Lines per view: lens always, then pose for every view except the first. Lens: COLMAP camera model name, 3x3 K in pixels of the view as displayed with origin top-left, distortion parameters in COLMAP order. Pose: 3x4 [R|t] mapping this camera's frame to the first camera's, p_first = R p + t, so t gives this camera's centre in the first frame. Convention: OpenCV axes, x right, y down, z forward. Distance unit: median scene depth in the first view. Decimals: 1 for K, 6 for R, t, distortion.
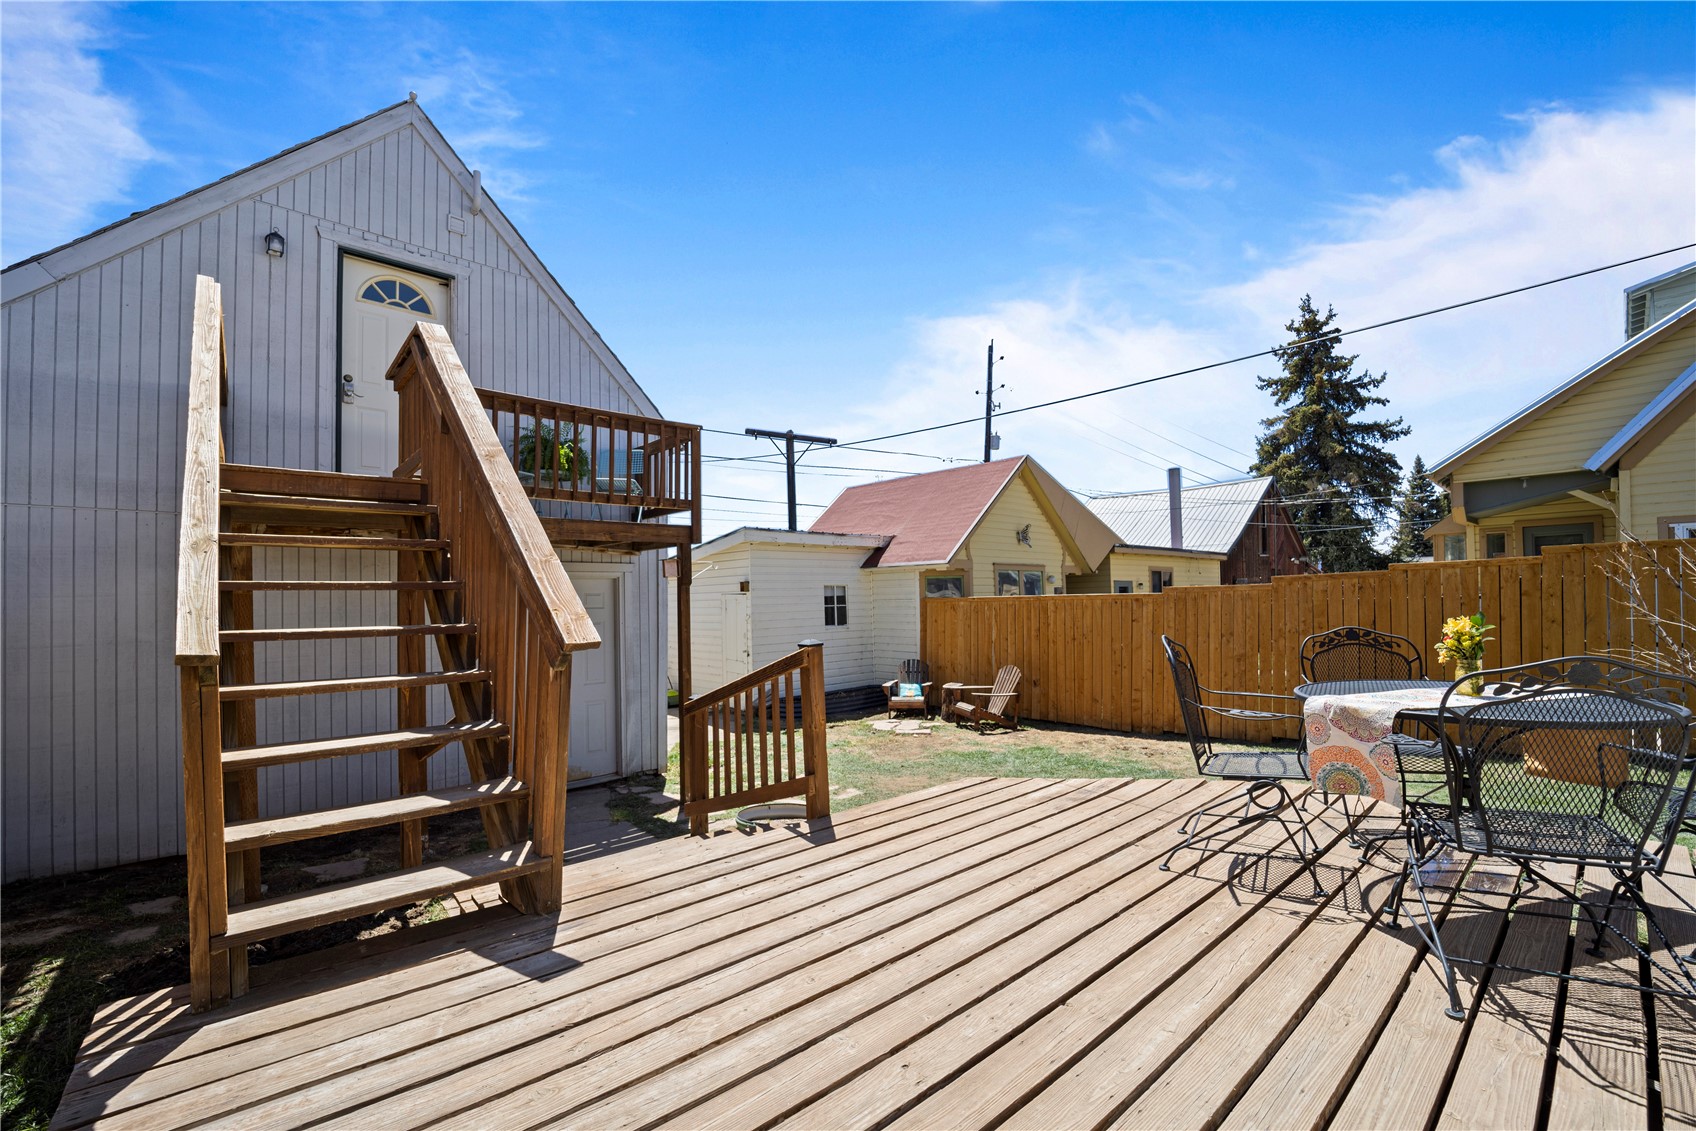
lens RADIAL K [[697.5, 0, 848.0], [0, 697.5, 565.5], [0, 0, 1]] dist [-0.021735, 0.000488]
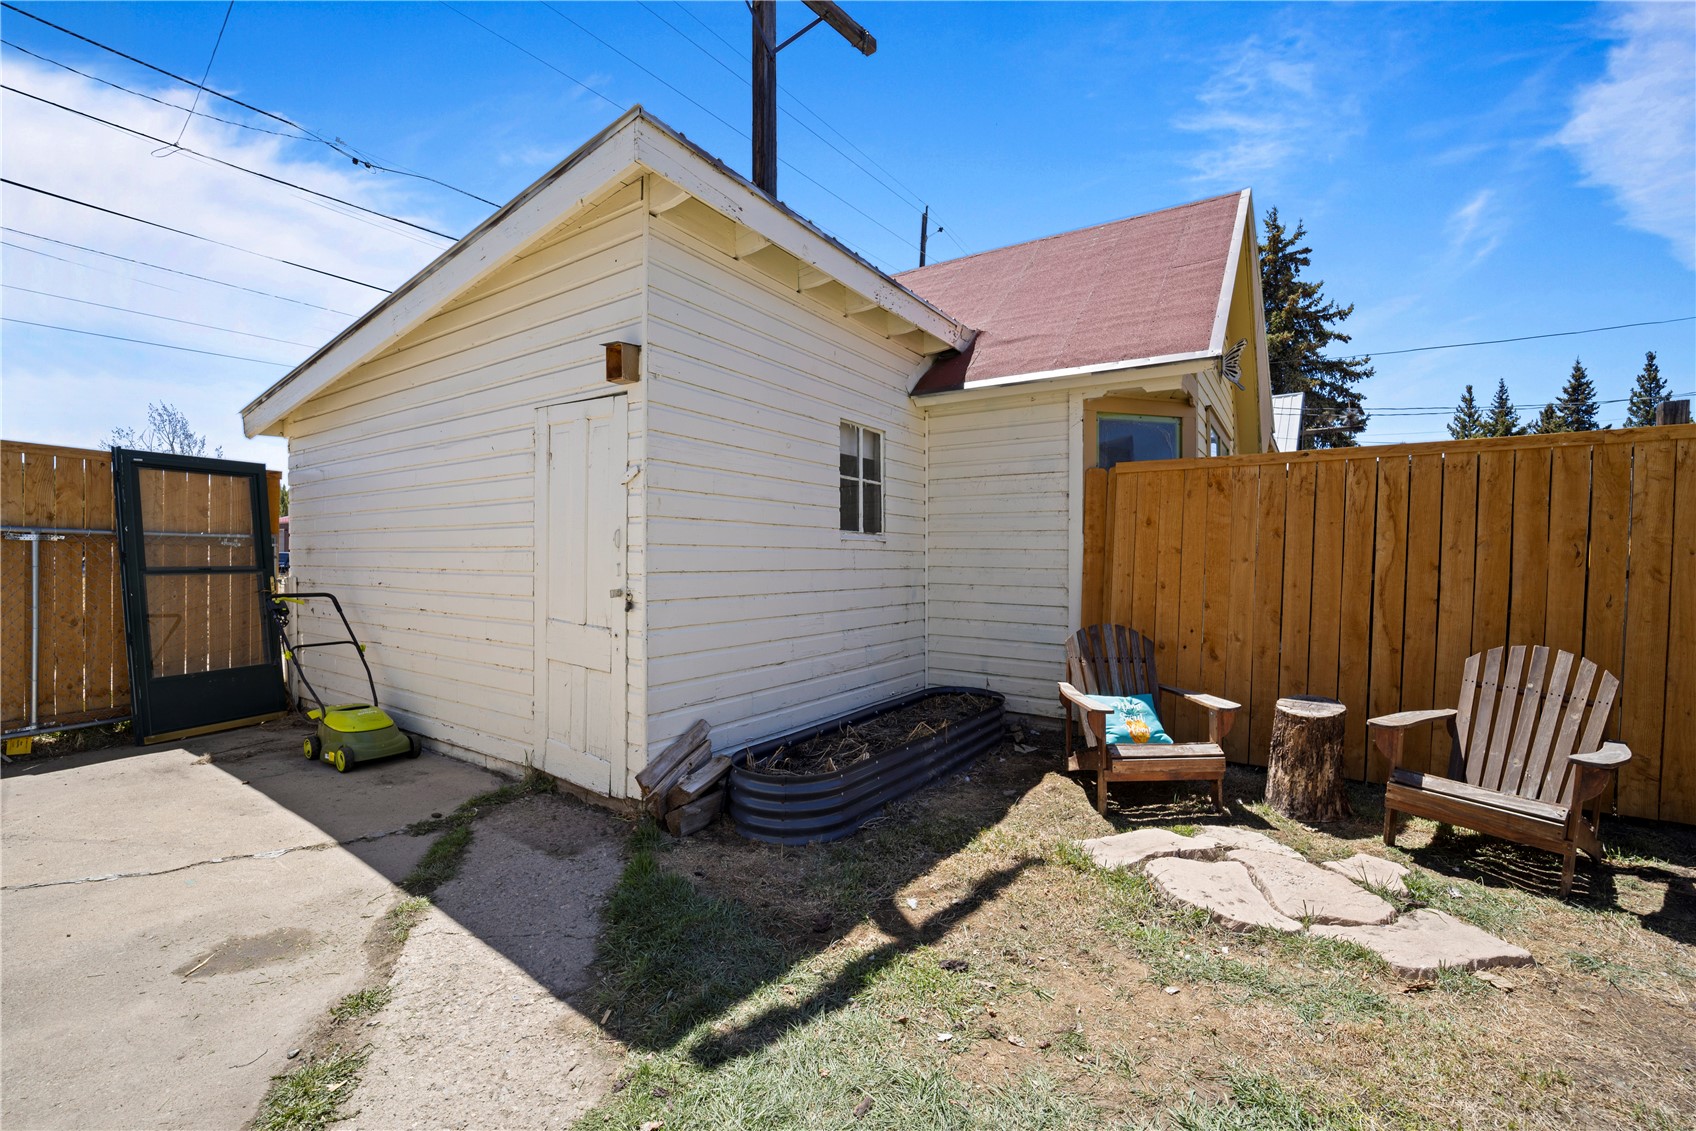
lens RADIAL K [[697.5, 0, 848.0], [0, 697.5, 565.5], [0, 0, 1]] dist [-0.021735, 0.000488]
pose [[0.971461, 0.025610, 0.235811, -0.110639], [-0.037895, 0.998142, 0.047711, 0.084776], [-0.234151, -0.055285, 0.970627, 0.627315]]
